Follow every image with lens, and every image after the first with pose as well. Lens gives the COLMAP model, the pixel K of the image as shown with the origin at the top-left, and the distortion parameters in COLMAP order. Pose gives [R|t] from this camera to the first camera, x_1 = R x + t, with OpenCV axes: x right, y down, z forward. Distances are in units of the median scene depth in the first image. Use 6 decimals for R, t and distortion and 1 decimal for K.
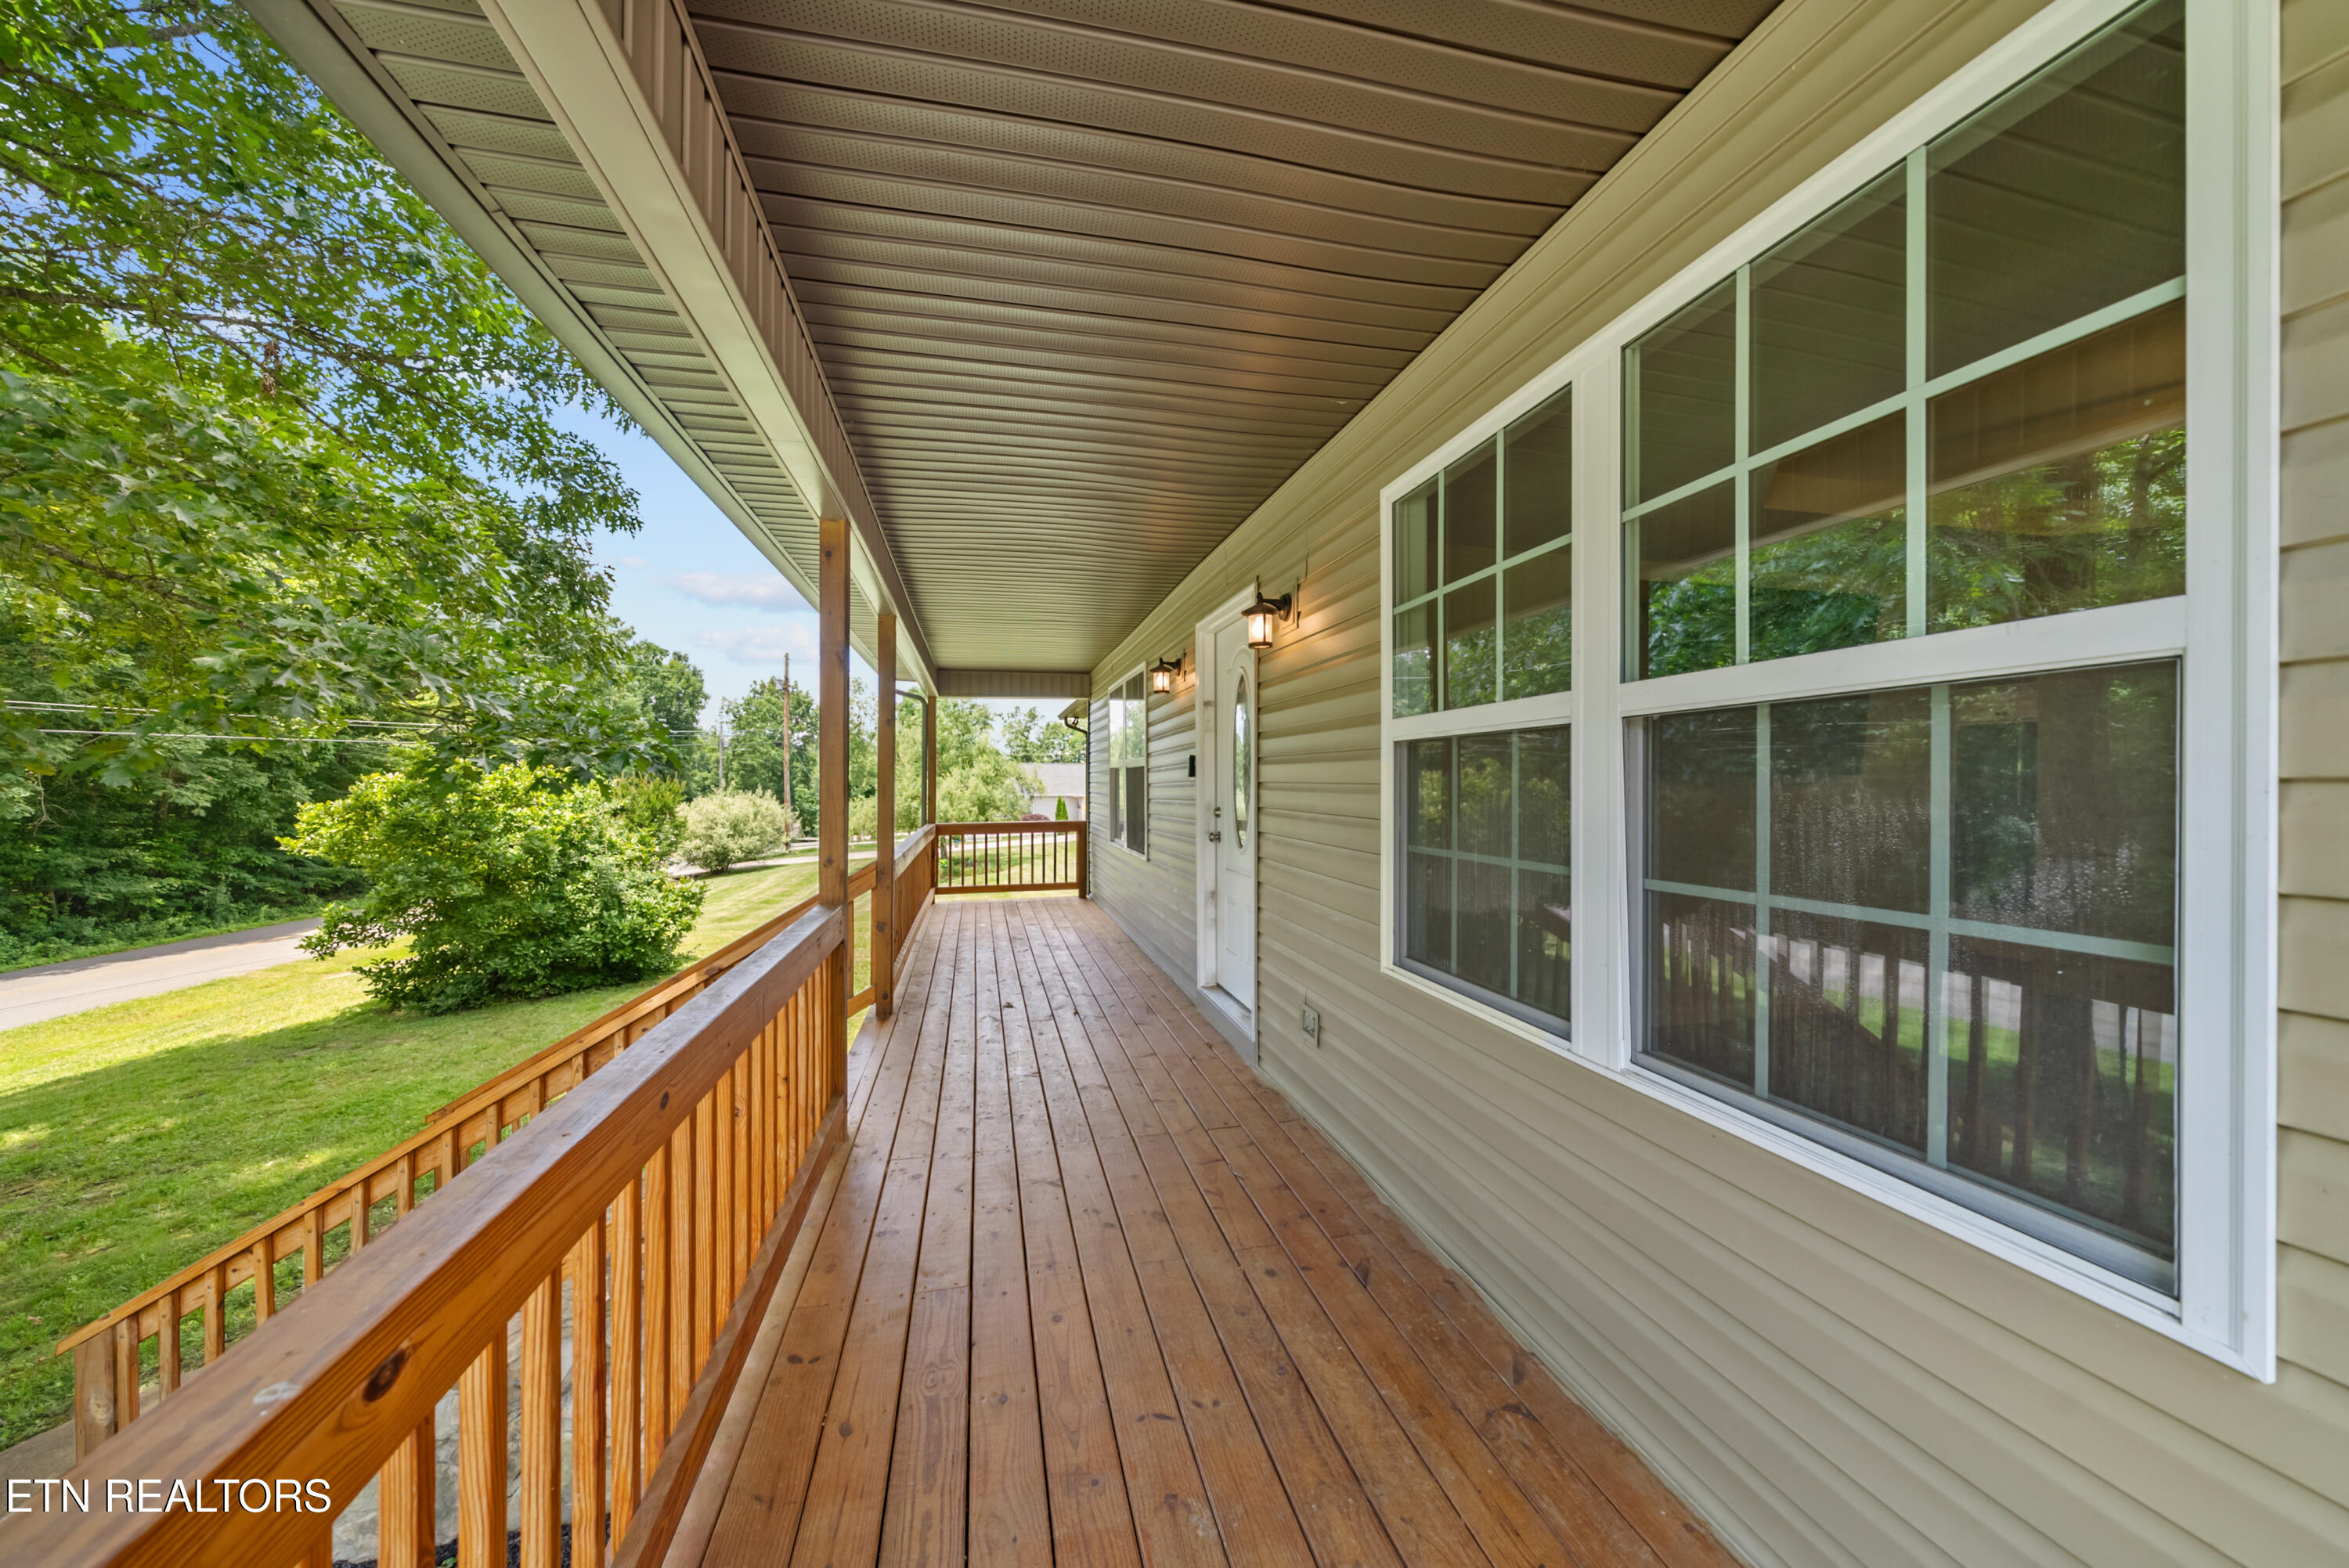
lens RADIAL K [[806.1, 0, 1159.0], [0, 806.1, 780.9], [0, 0, 1]] dist [-0.002254, -0.000022]
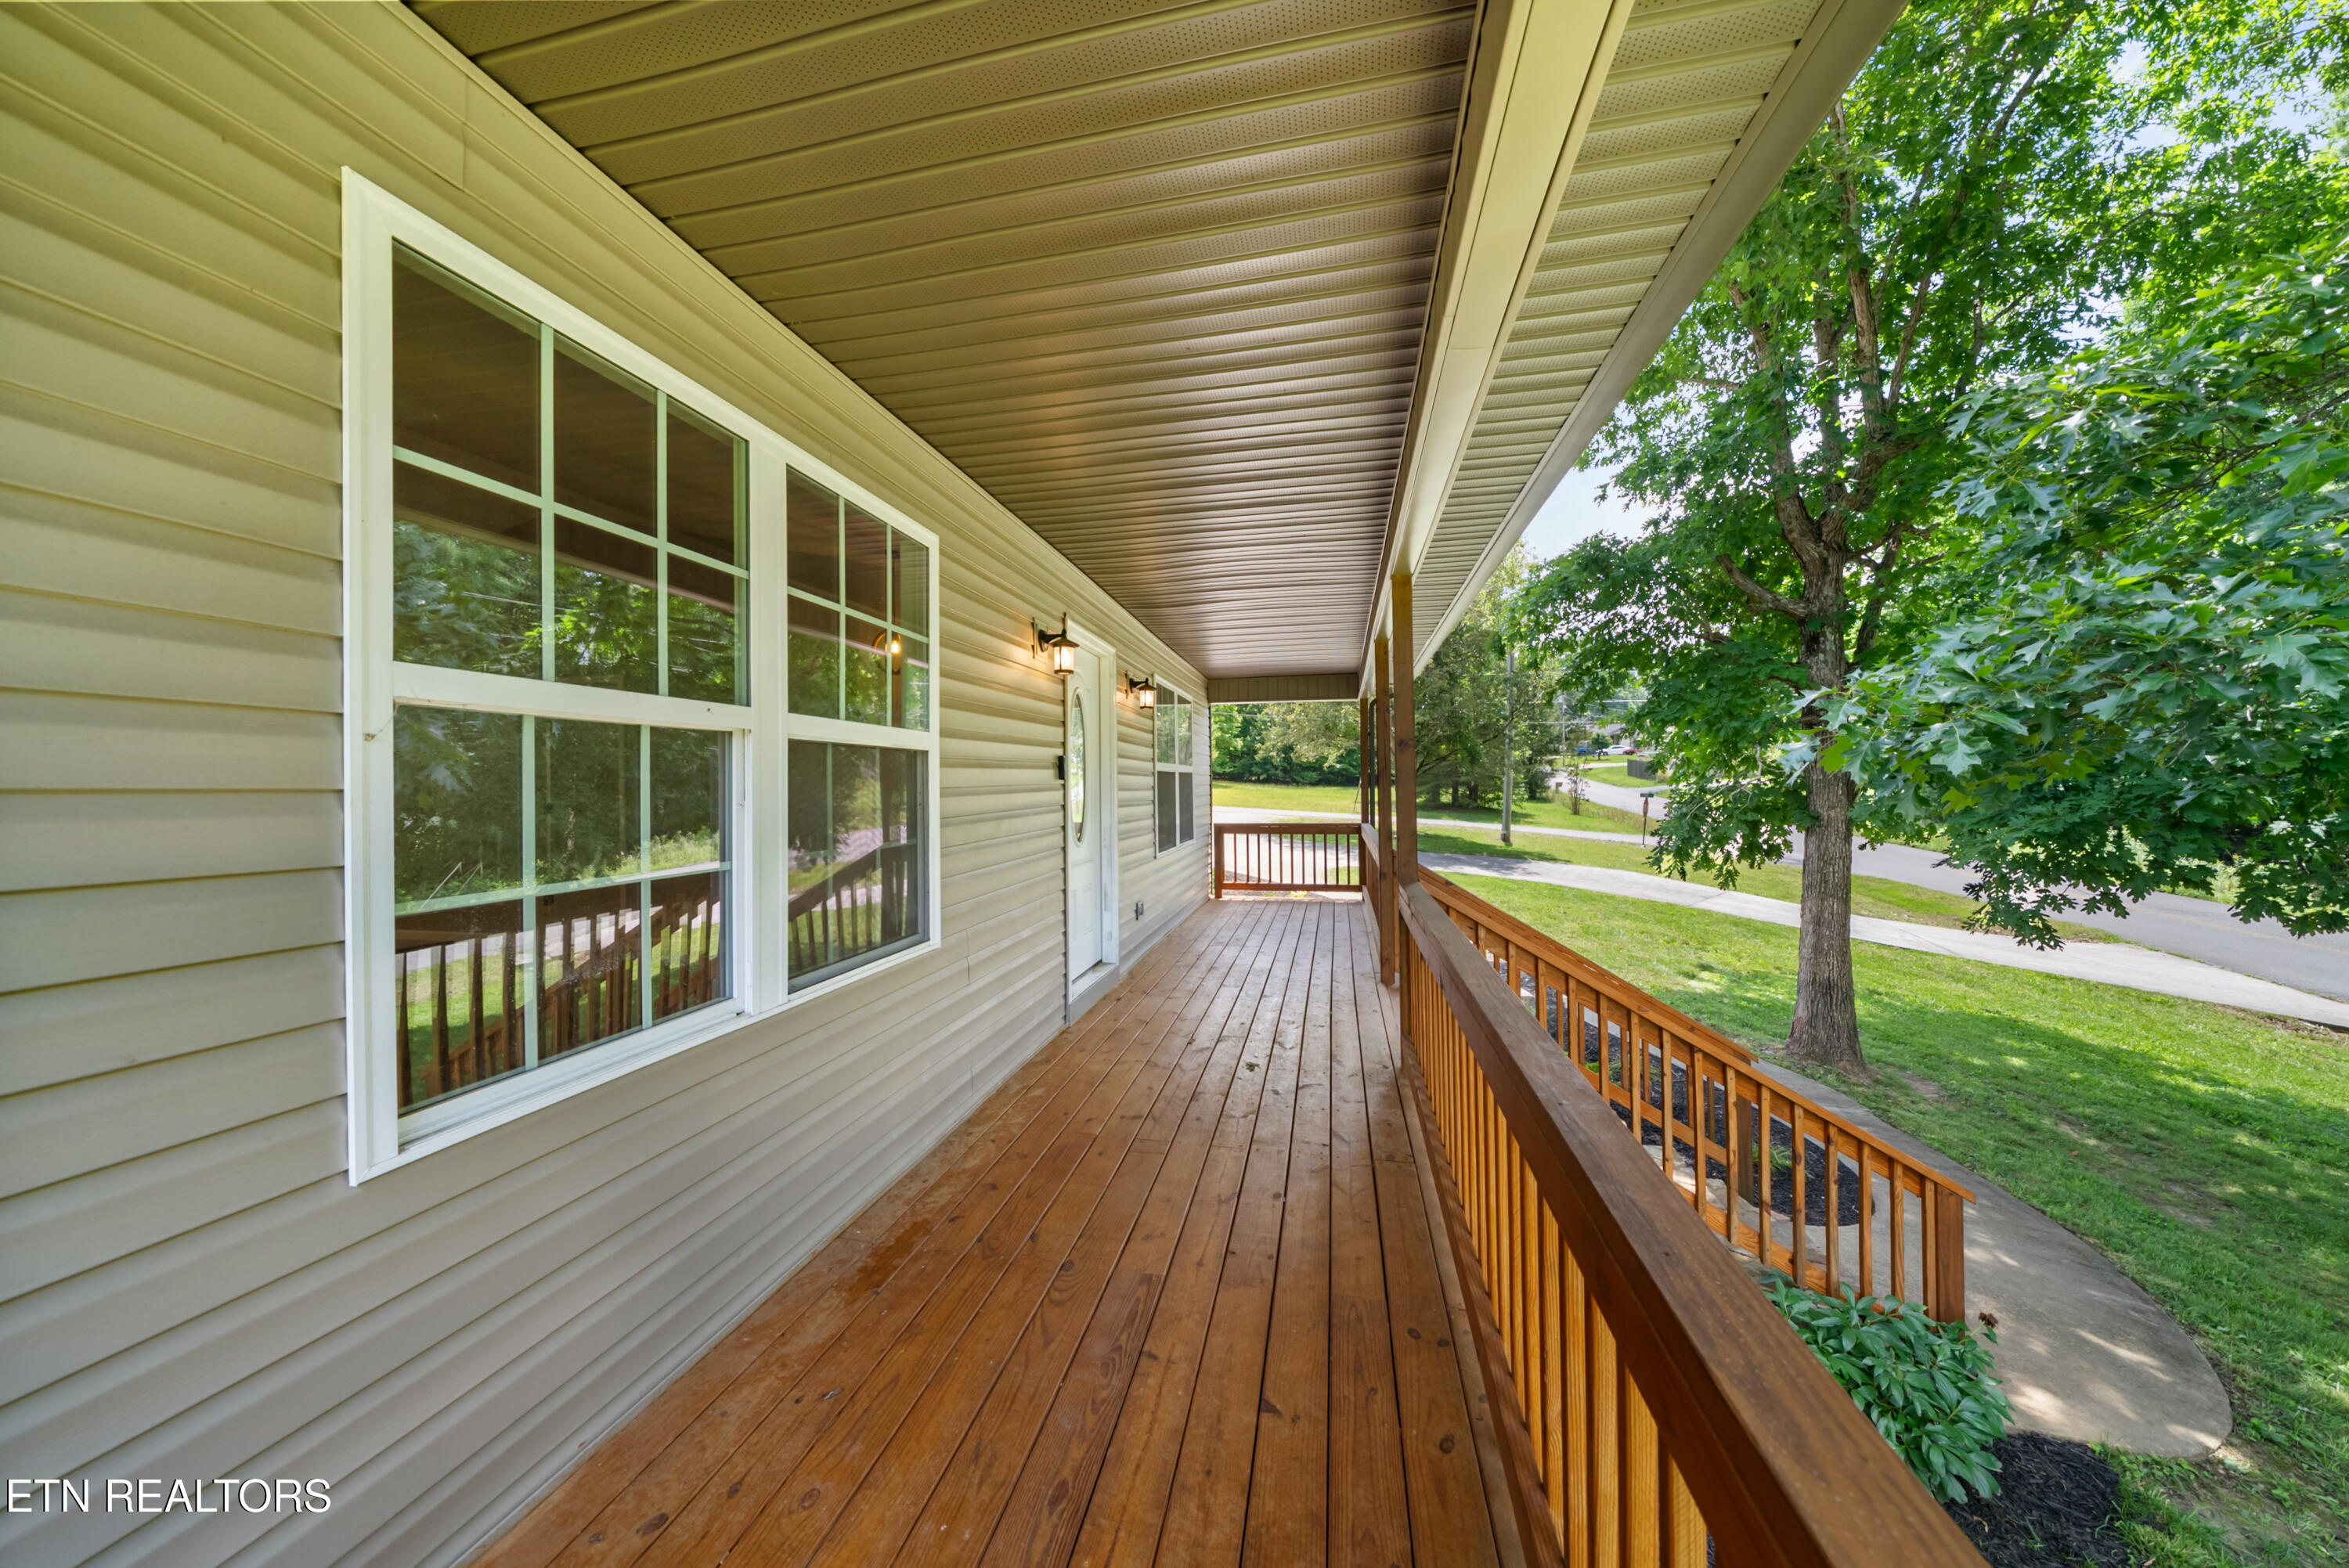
lens RADIAL K [[806.1, 0, 1154.3], [0, 806.1, 774.7], [0, 0, 1]] dist [-0.002254, -0.000022]
pose [[-0.903756, 0.027125, 0.427187, -0.505424], [0.027965, 0.999600, -0.004309, -0.009323], [-0.427133, 0.008052, -0.904153, 2.017721]]
